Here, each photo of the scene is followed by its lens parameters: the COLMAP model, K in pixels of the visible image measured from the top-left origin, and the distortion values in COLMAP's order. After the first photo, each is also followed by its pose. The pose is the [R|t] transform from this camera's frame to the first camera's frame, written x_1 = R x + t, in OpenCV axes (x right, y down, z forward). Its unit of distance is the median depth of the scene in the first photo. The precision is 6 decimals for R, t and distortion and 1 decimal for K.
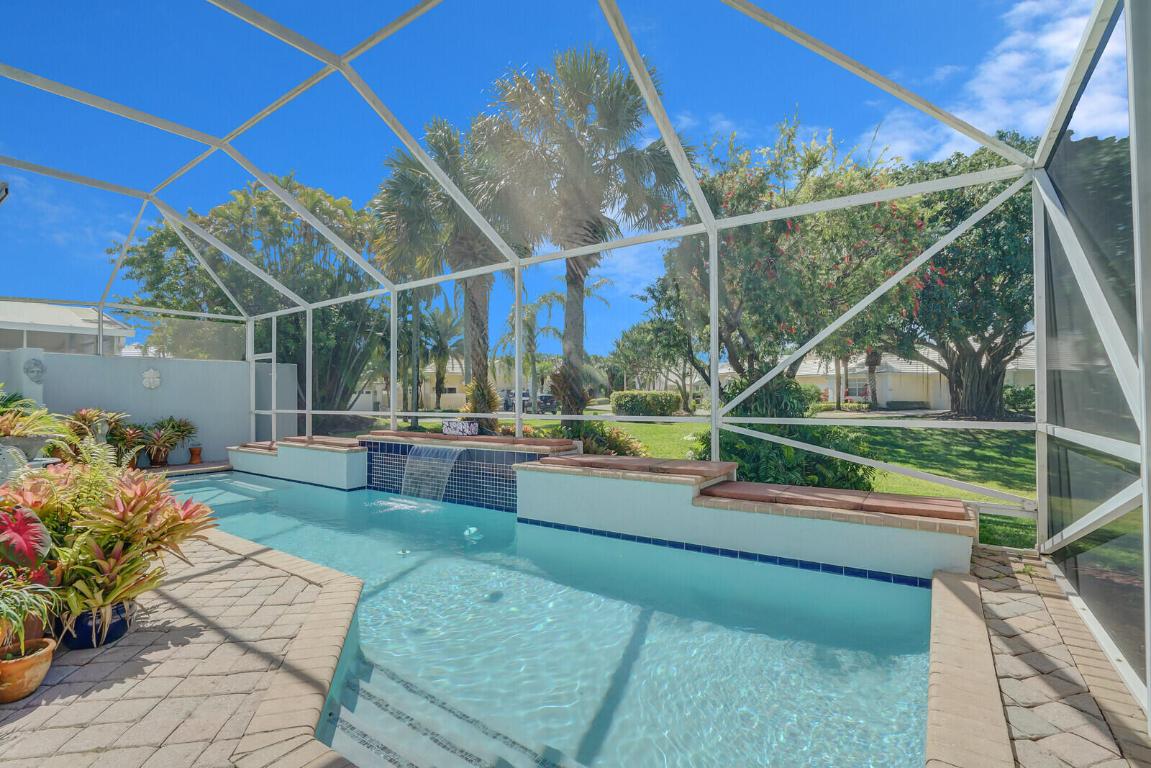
lens RADIAL K [[523.4, 0, 575.5], [0, 523.4, 384.0], [0, 0, 1]] dist [-0.051354, 0.017248]
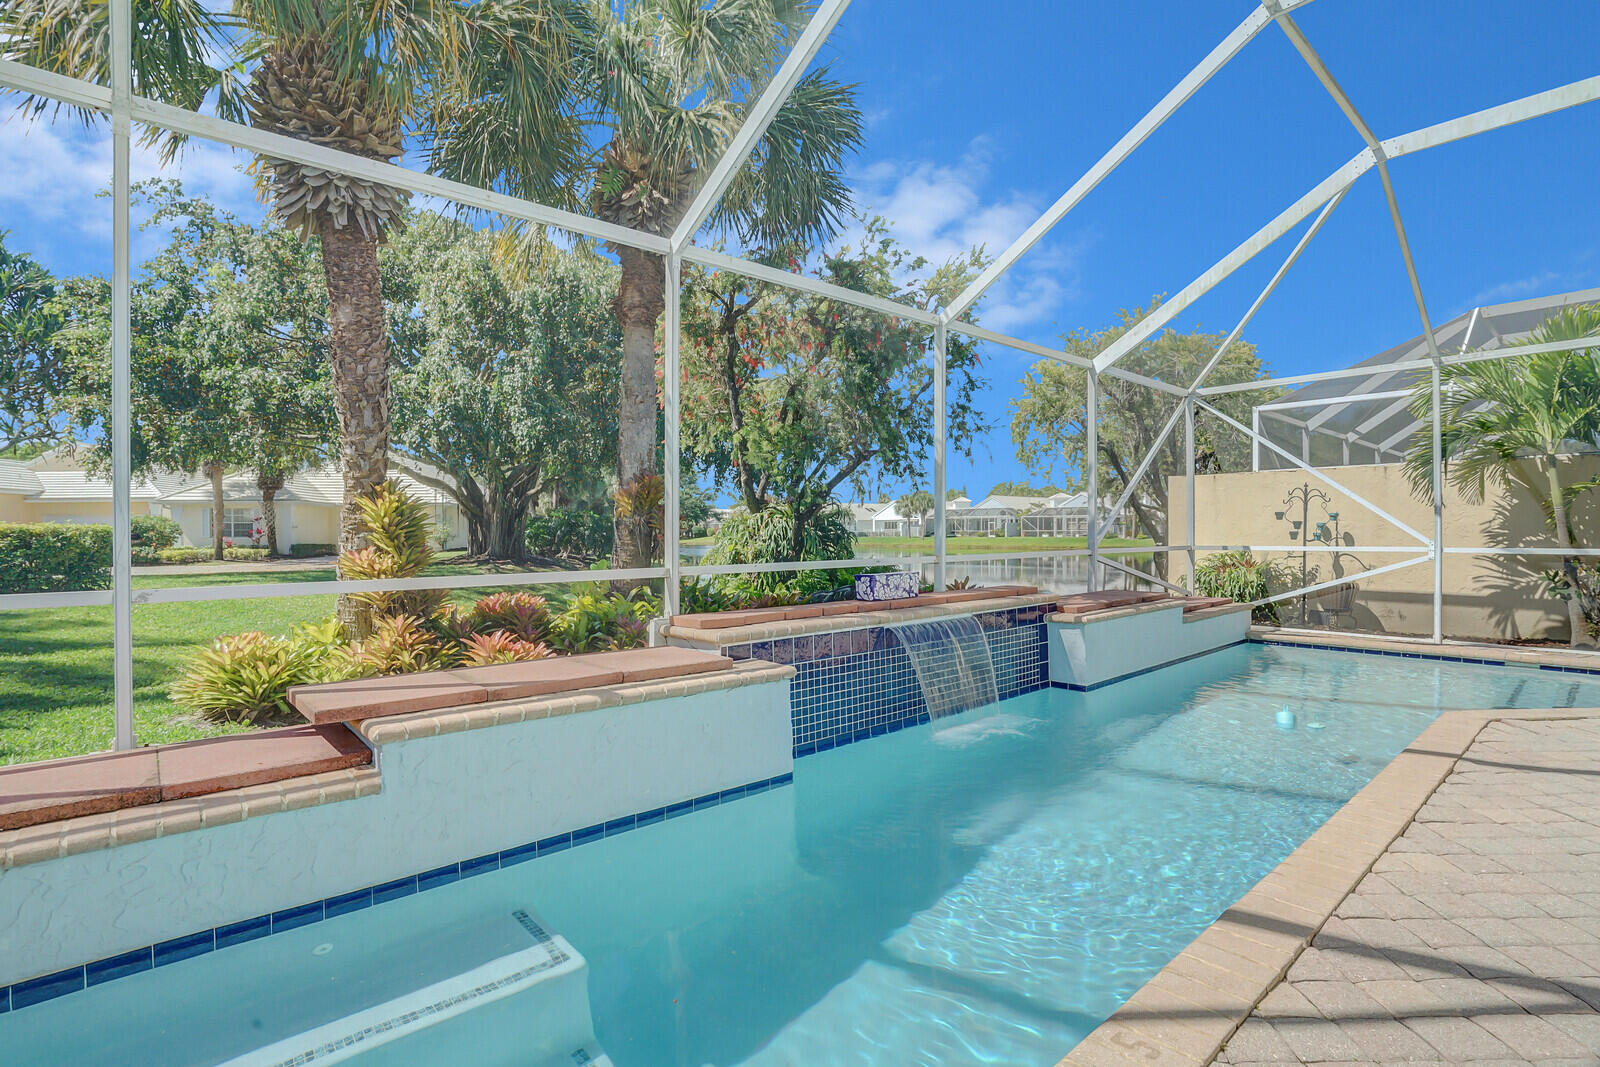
lens RADIAL K [[756.4, 0, 794.0], [0, 756.4, 532.0], [0, 0, 1]] dist [-0.054419, 0.020544]
pose [[0.236895, 0.002033, 0.971533, -0.166965], [-0.017494, 0.999845, 0.002173, 0.004358], [-0.971378, -0.017511, 0.236893, 0.147328]]
